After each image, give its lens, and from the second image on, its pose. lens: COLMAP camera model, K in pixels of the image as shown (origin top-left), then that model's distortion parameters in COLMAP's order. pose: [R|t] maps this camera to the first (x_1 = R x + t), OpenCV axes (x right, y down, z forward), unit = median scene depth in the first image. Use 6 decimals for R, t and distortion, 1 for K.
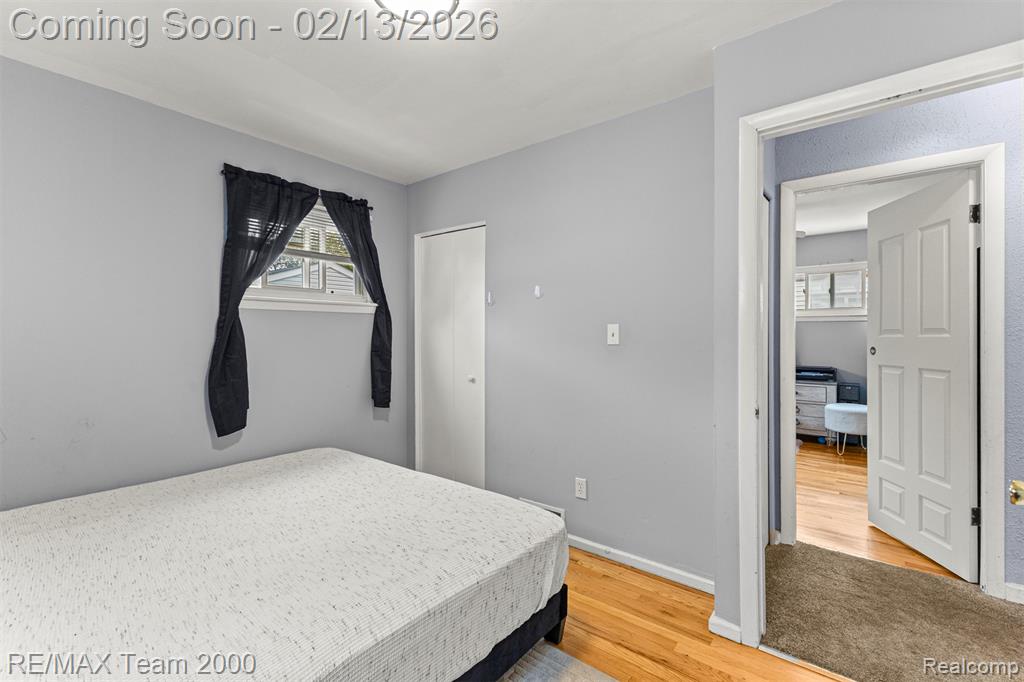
lens RADIAL K [[442.3, 0, 513.9], [0, 442.3, 340.7], [0, 0, 1]] dist [0.000224, -0.000074]
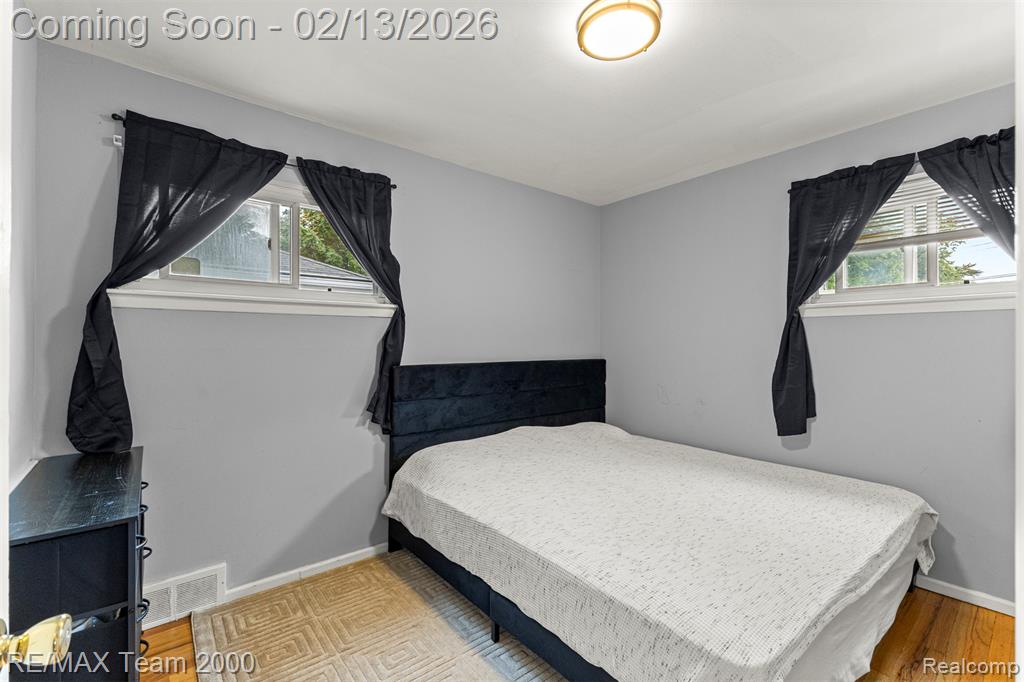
lens RADIAL K [[442.3, 0, 513.3], [0, 442.3, 336.9], [0, 0, 1]] dist [0.000224, -0.000074]
pose [[-0.194630, -0.002887, -0.980872, 0.618036], [-0.012955, 0.999916, -0.000373, -0.019740], [0.980791, 0.012635, -0.194652, 0.650900]]
